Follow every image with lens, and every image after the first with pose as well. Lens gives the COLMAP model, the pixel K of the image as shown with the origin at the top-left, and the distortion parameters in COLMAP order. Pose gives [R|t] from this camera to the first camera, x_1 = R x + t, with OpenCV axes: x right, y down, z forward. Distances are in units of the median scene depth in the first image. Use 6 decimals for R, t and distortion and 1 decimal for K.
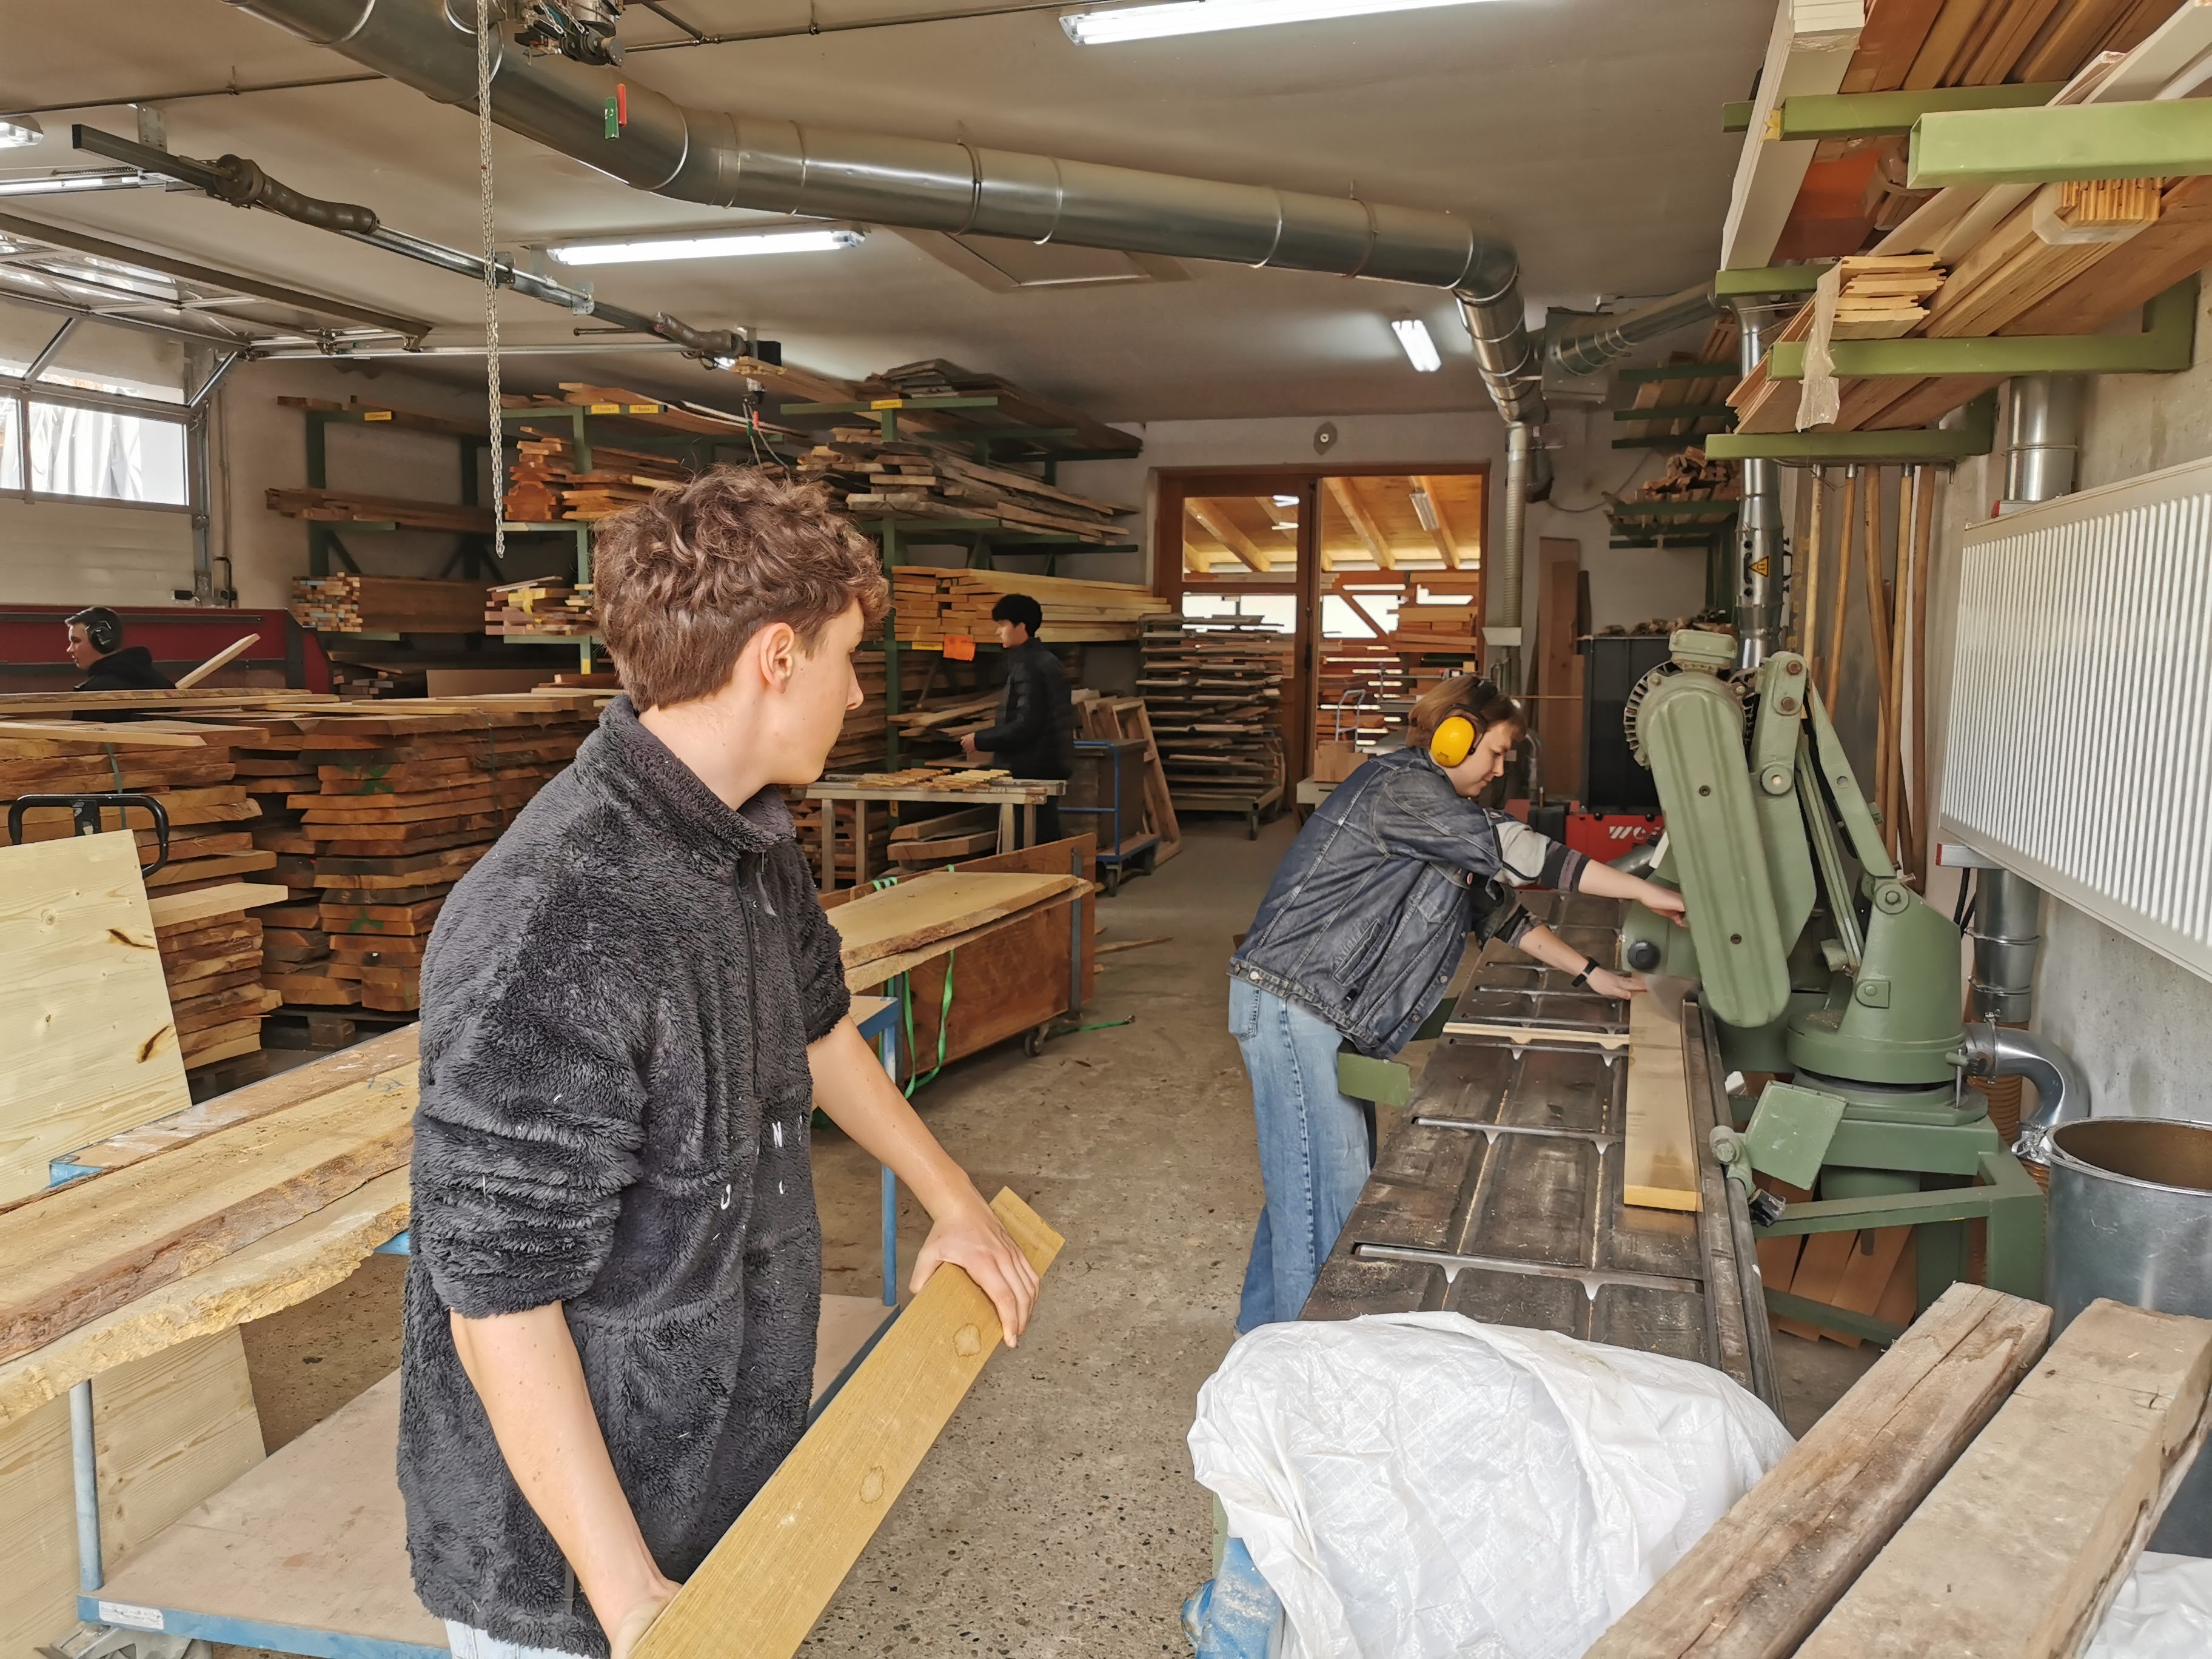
lens RADIAL K [[1727.4, 0, 1106.0], [0, 1727.4, 829.5], [0, 0, 1]] dist [0.051333, -0.003838]
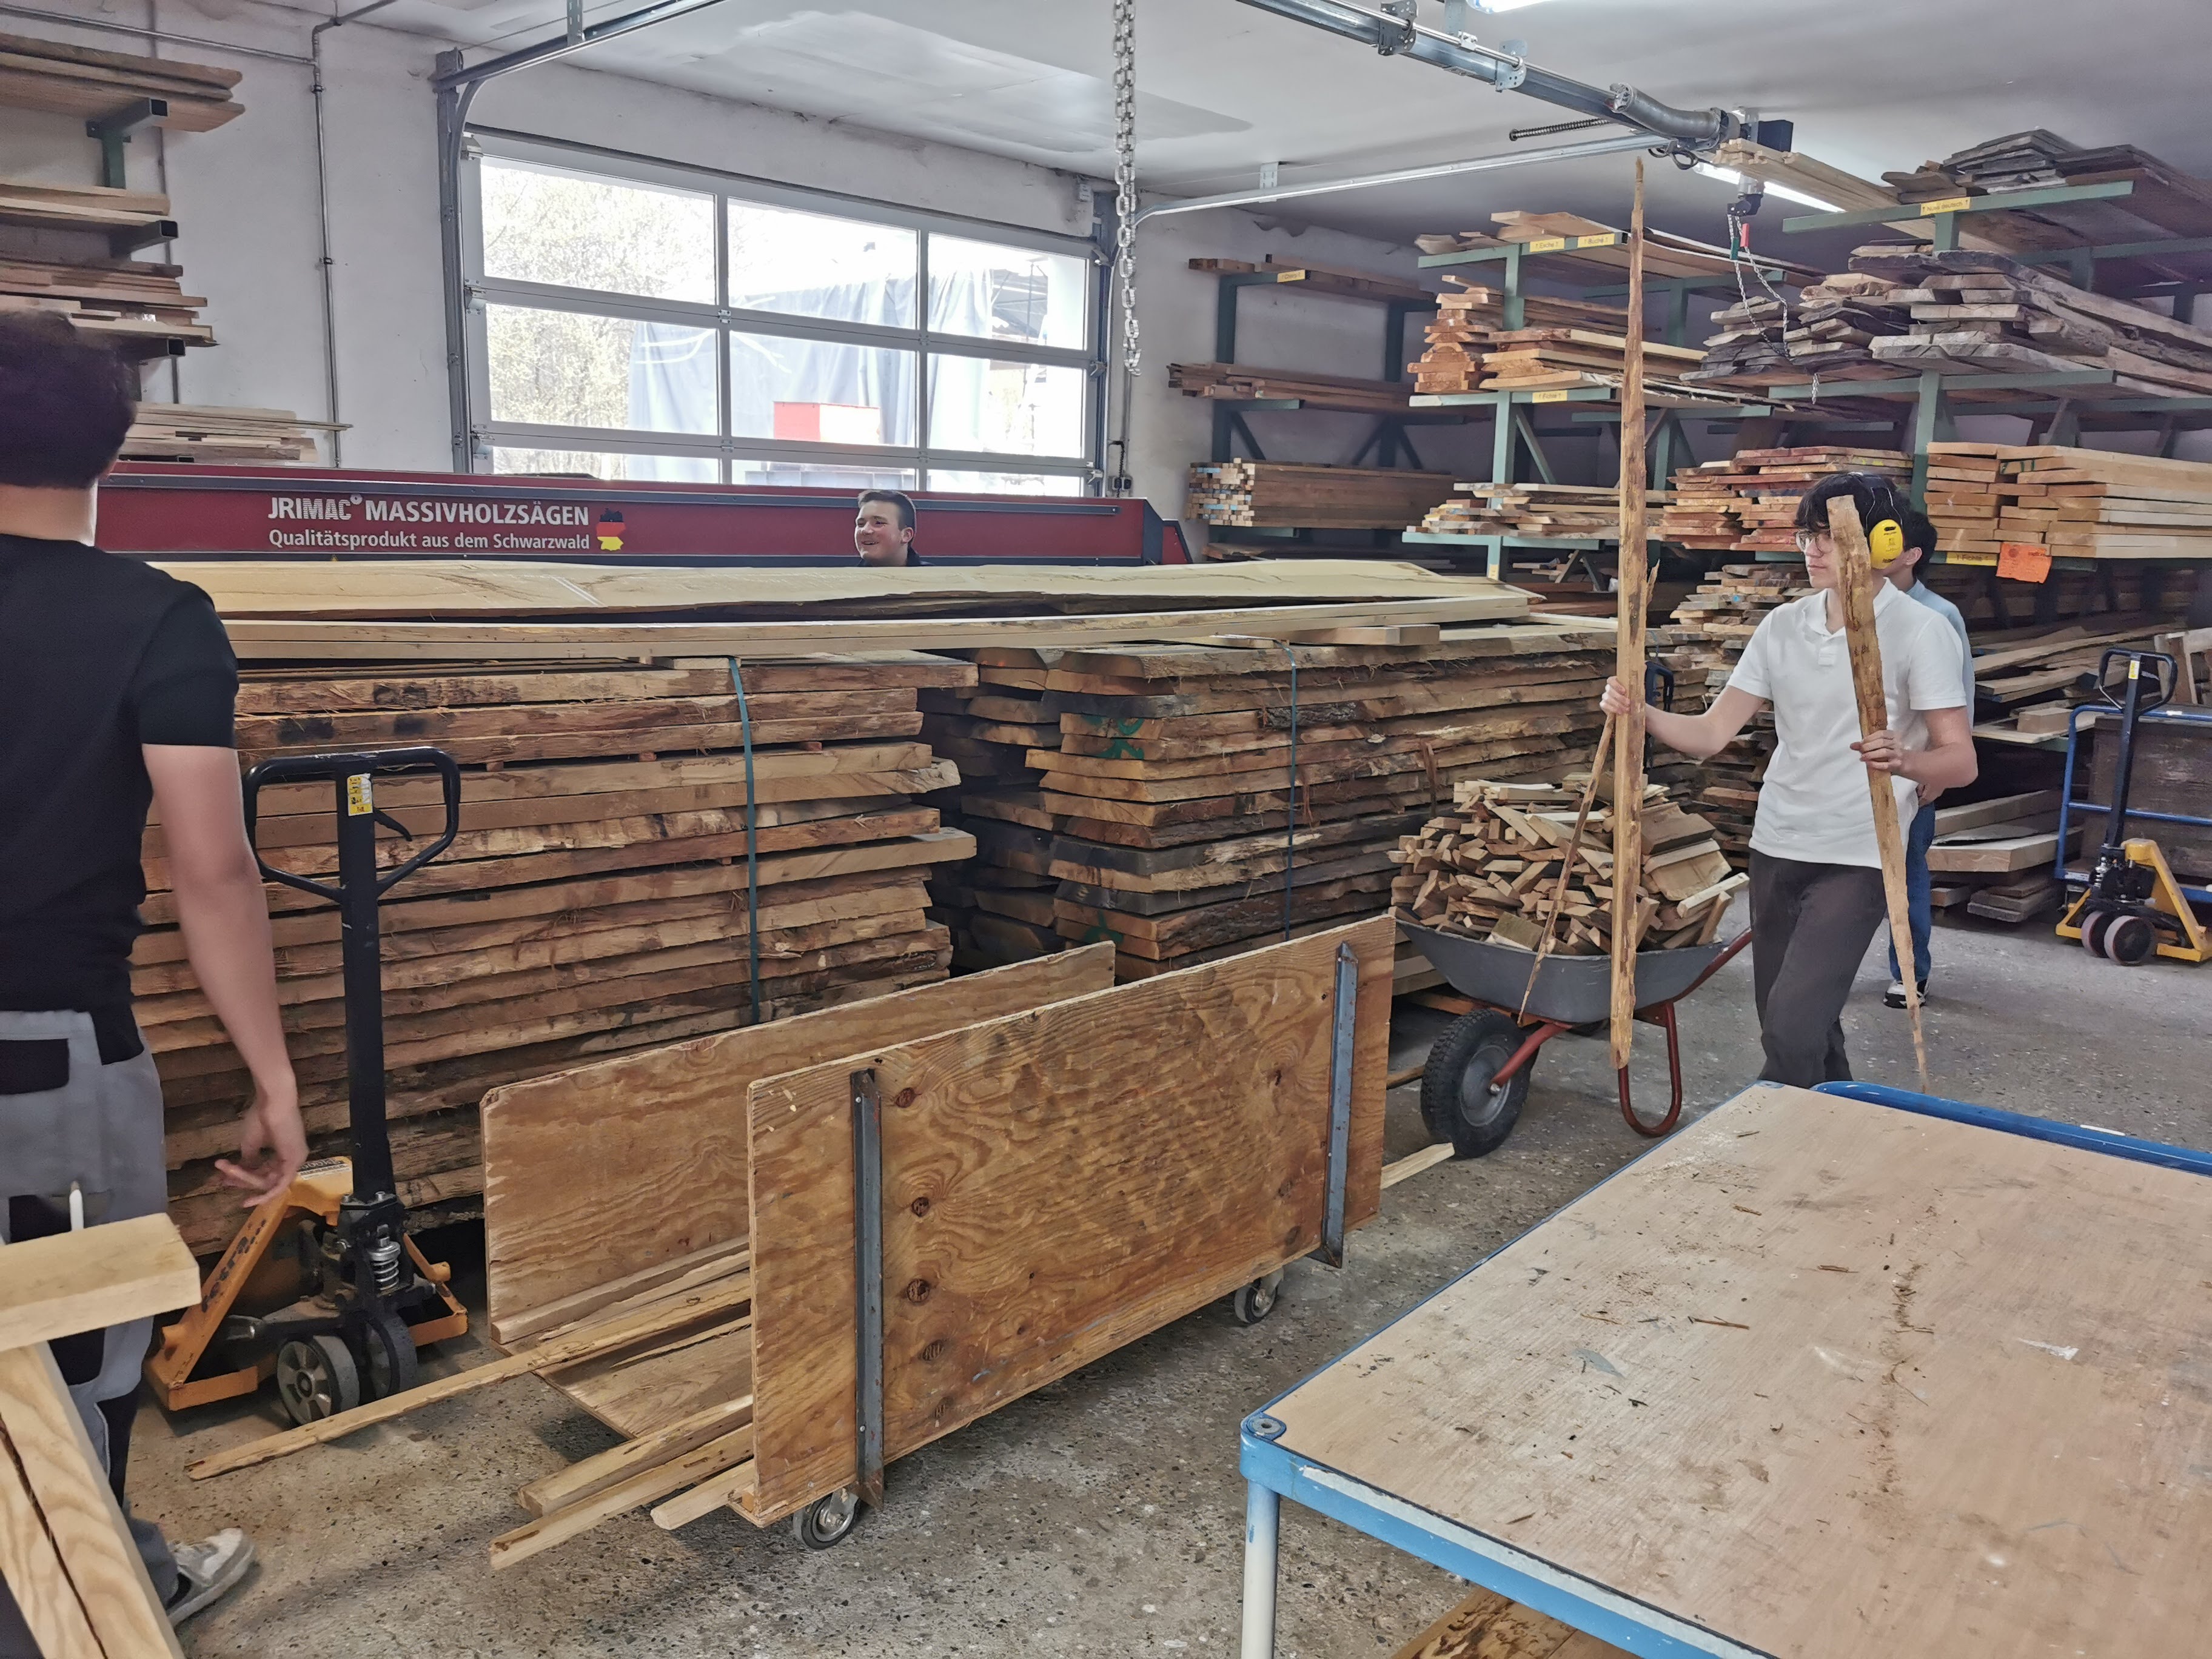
lens RADIAL K [[1936.5, 0, 1106.1], [0, 1936.5, 768.9], [0, 0, 1]] dist [0.261501, -0.482124]
pose [[0.878355, 0.084329, -0.470512, -0.026387], [-0.080847, 0.996343, 0.027647, -0.018371], [0.471122, 0.013755, 0.881961, 0.147697]]
